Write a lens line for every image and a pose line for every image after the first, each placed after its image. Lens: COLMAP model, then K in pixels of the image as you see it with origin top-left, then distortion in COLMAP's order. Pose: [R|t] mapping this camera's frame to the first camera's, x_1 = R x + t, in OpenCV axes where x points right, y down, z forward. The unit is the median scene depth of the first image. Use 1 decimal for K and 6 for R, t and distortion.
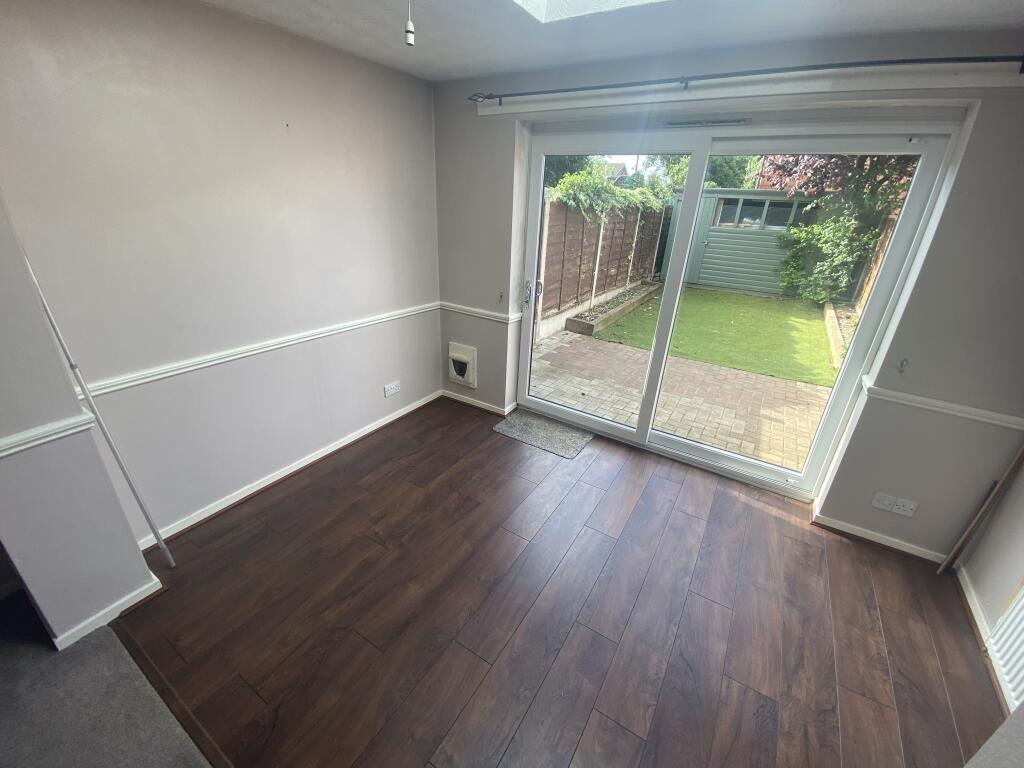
lens RADIAL K [[406.5, 0, 511.9], [0, 406.5, 388.4], [0, 0, 1]] dist [-0.029011, -0.000156]
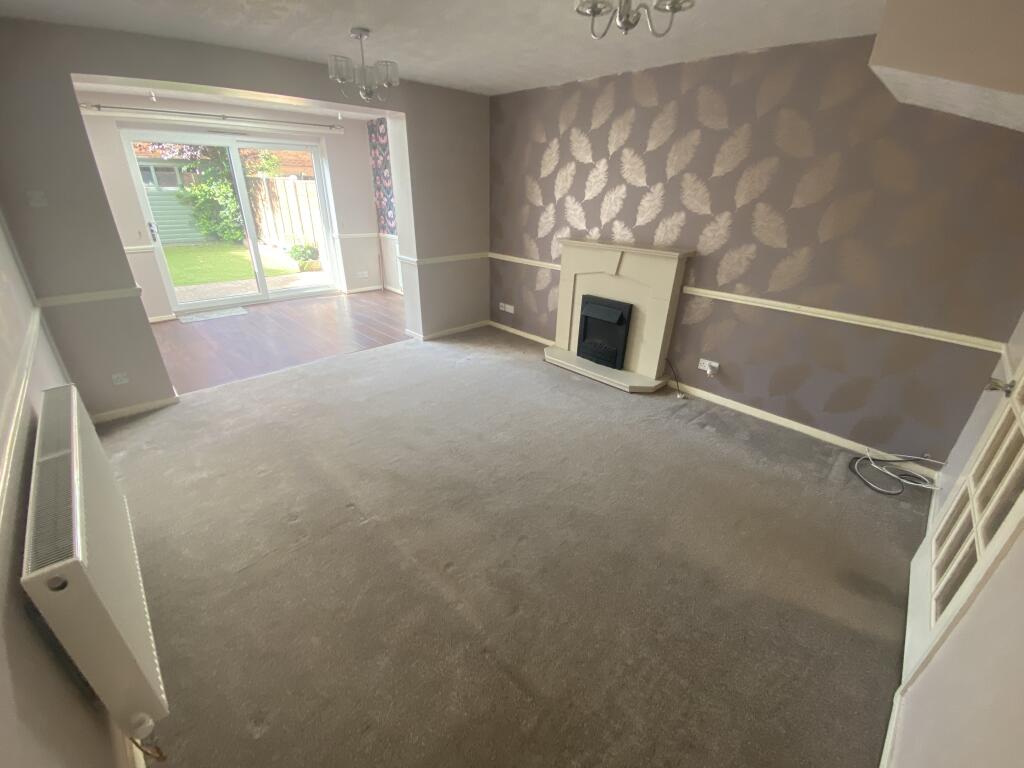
lens RADIAL K [[419.0, 0, 512.0], [0, 419.0, 384.0], [0, 0, 1]] dist [-0.000015, -0.014462]
pose [[0.219127, -0.435274, 0.873224, -1.128551], [0.391530, 0.858984, 0.329925, 0.242909], [-0.893693, 0.269598, 0.358650, -0.536203]]
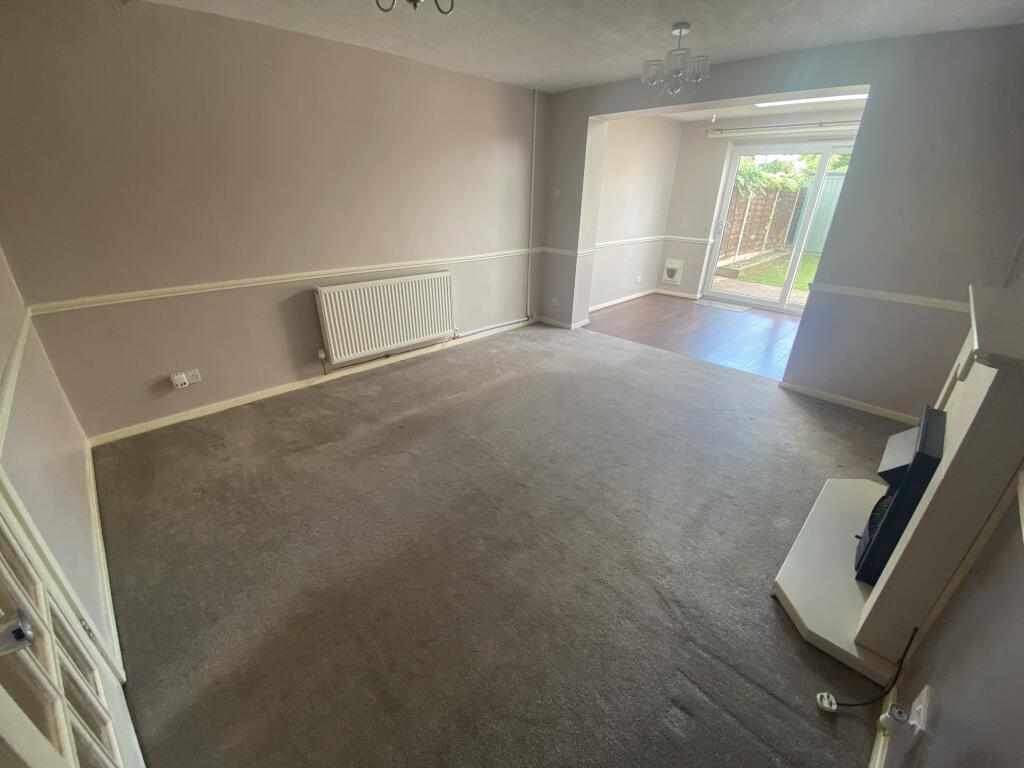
lens RADIAL K [[419.0, 0, 512.0], [0, 419.0, 384.0], [0, 0, 1]] dist [-0.000015, -0.014462]
pose [[0.974919, 0.070304, -0.211162, -0.388871], [-0.071984, 0.997406, -0.000272, 0.491819], [0.210595, 0.015466, 0.977451, -0.966128]]
